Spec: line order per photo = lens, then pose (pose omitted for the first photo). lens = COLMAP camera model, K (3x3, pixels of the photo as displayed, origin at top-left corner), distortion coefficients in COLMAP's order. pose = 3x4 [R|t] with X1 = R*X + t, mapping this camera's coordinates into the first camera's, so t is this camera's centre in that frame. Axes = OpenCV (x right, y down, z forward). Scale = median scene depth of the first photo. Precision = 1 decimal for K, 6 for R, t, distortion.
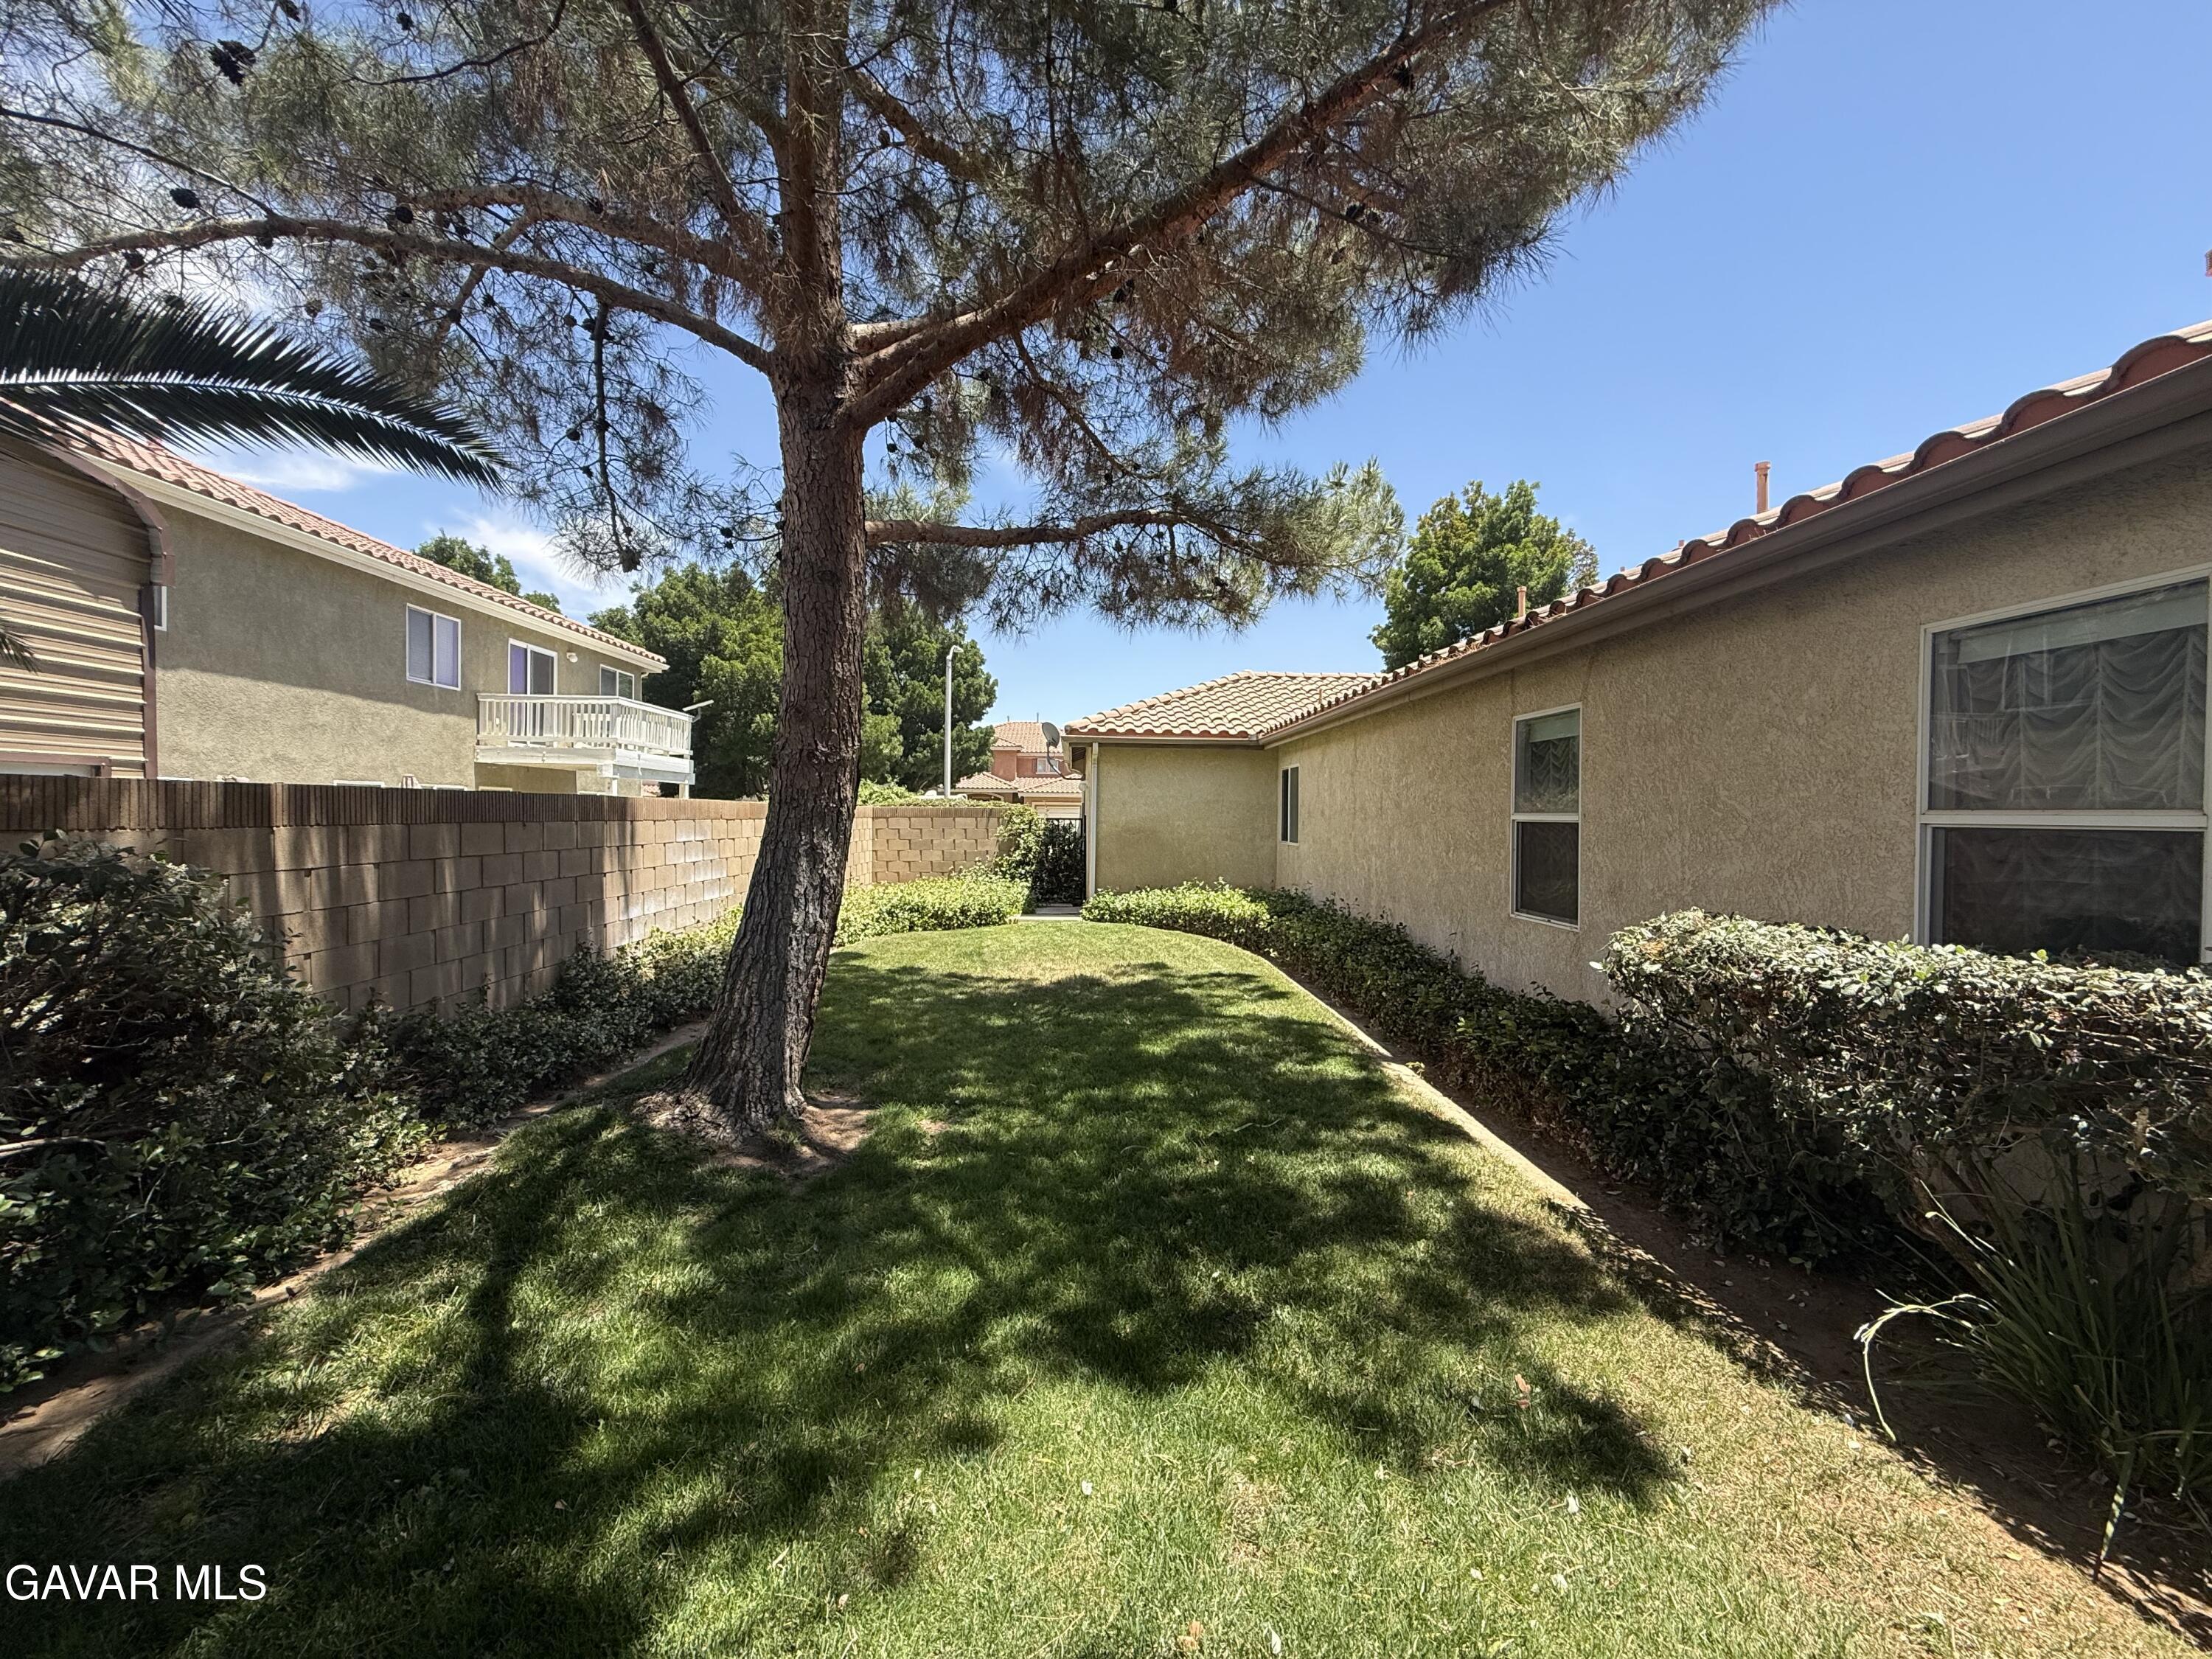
lens RADIAL K [[873.8, 0, 1106.0], [0, 873.8, 829.5], [0, 0, 1]] dist [-0.000055, 0.000701]
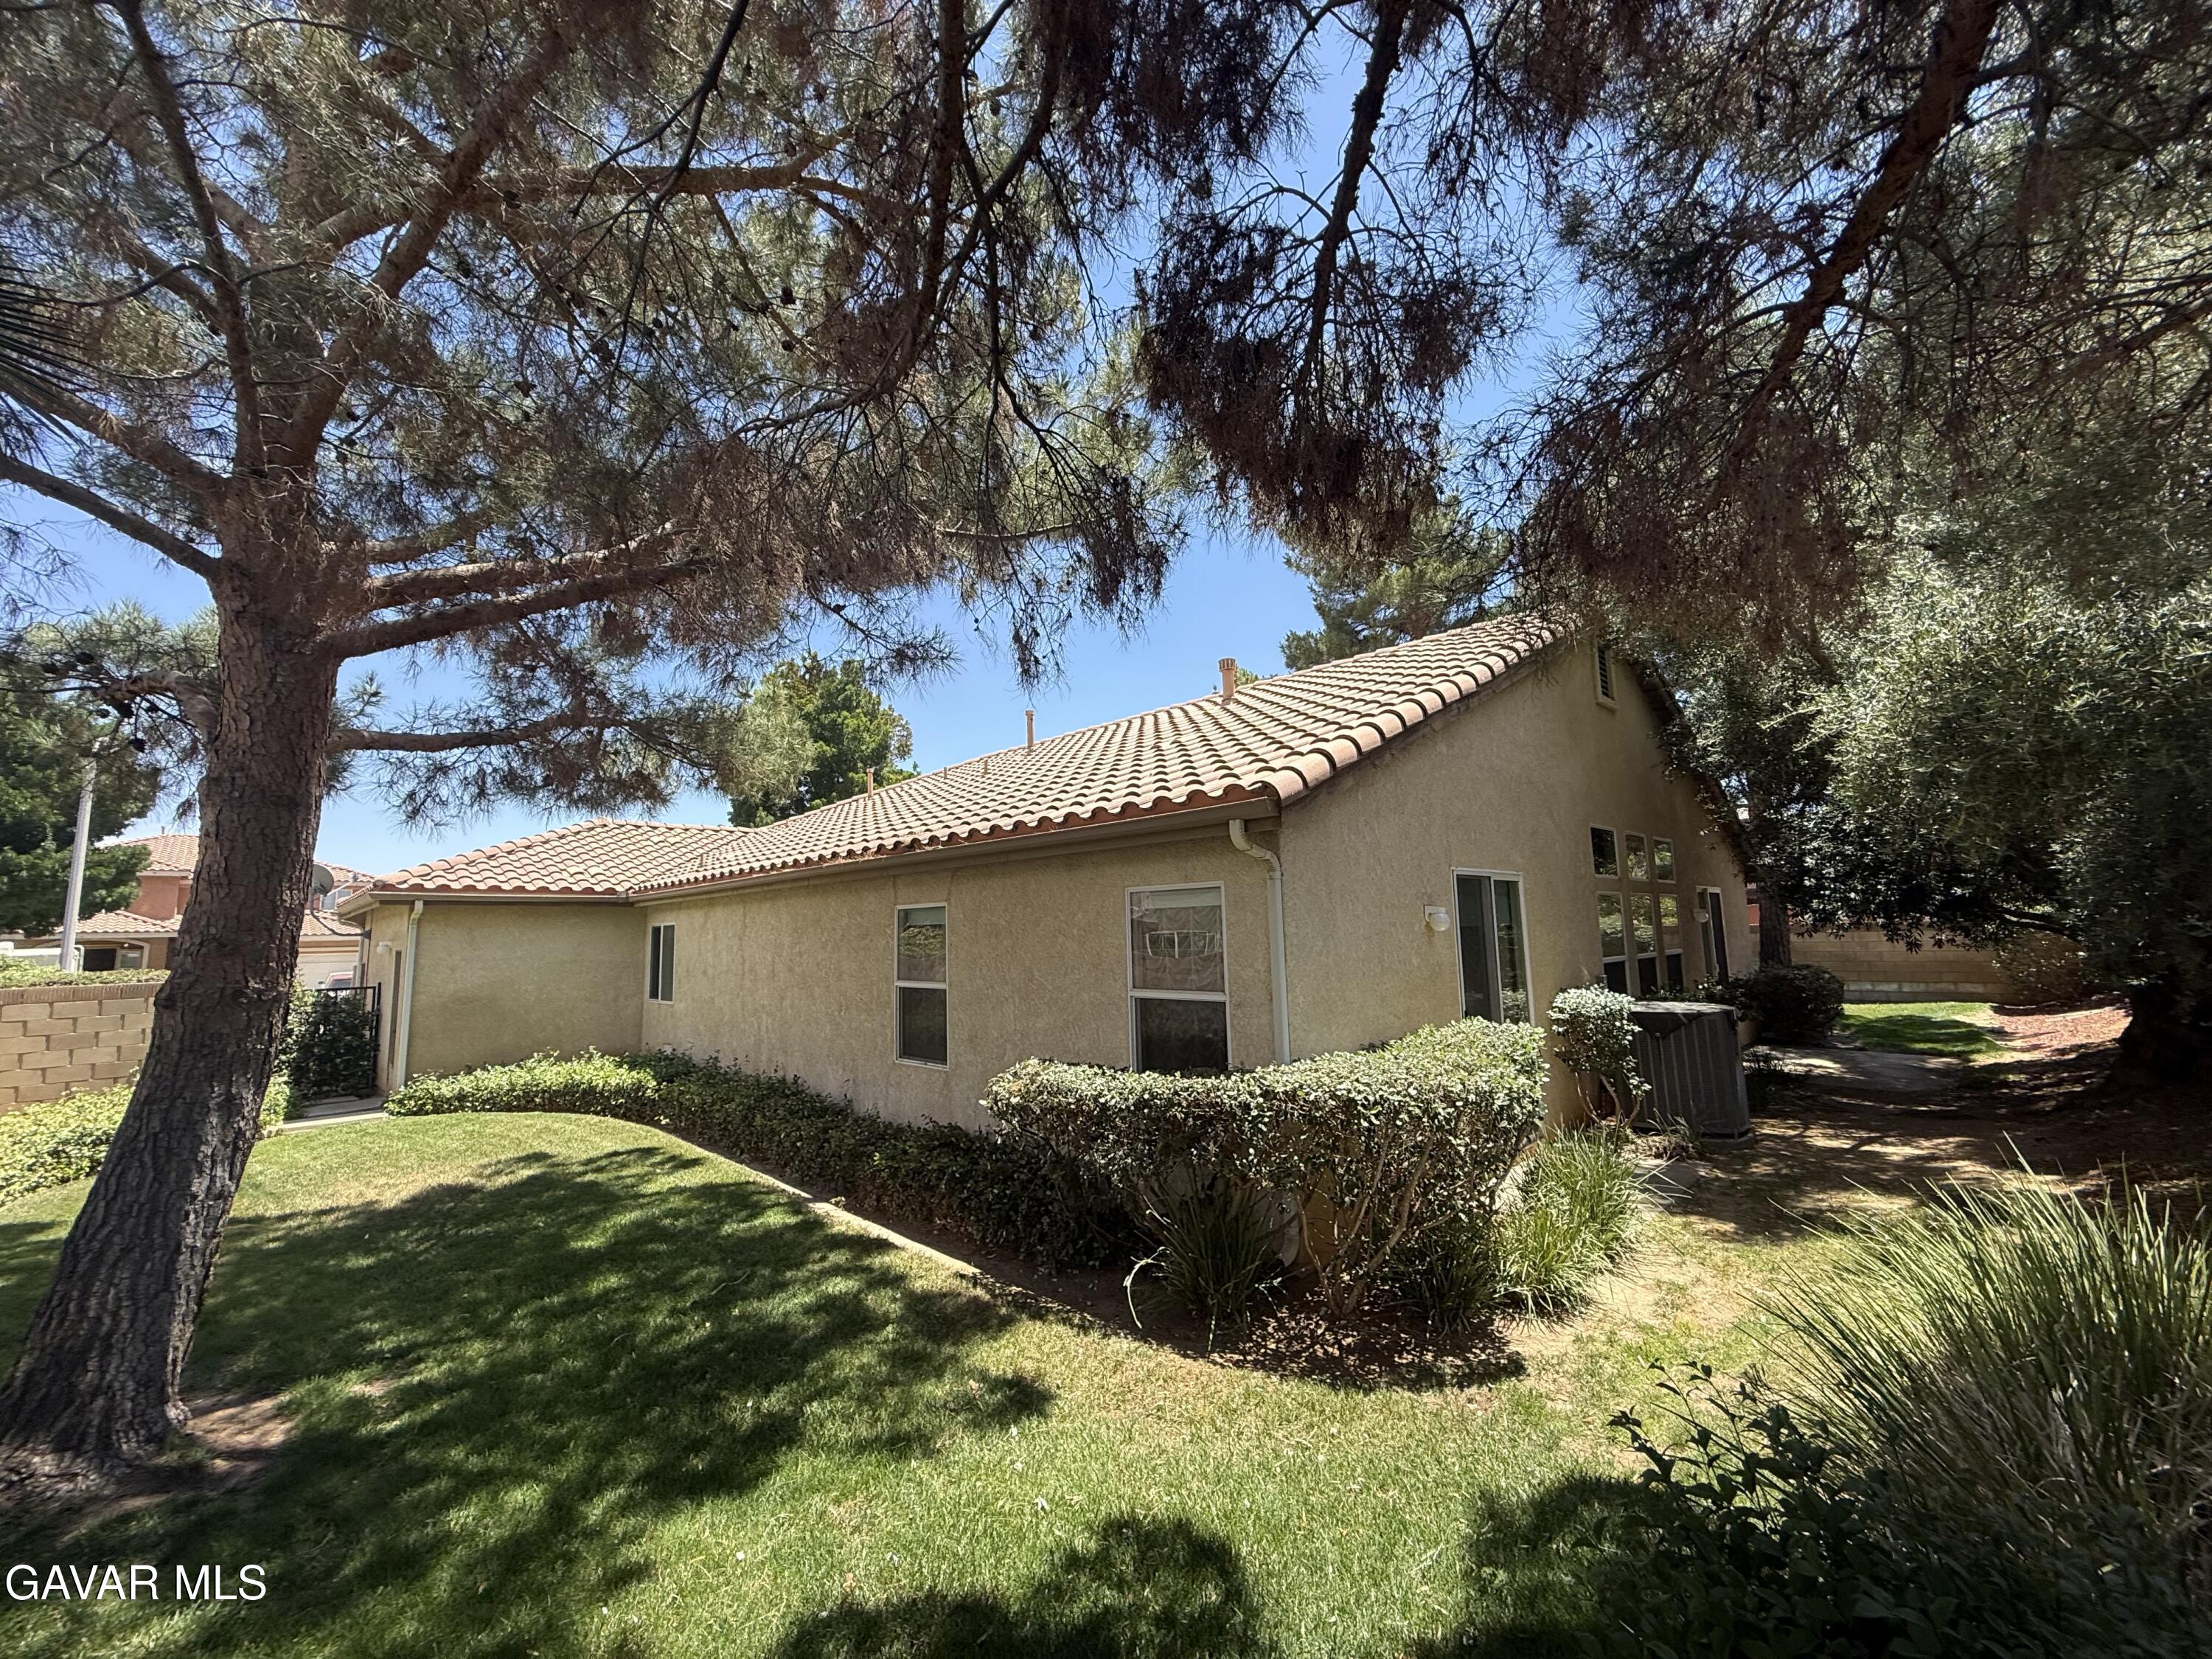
lens RADIAL K [[873.8, 0, 1106.0], [0, 873.8, 829.5], [0, 0, 1]] dist [-0.000055, 0.000701]
pose [[0.737212, 0.053582, 0.673533, -0.298254], [0.040949, 0.991475, -0.123696, -0.106617], [-0.674419, 0.118771, 0.728733, -0.284979]]
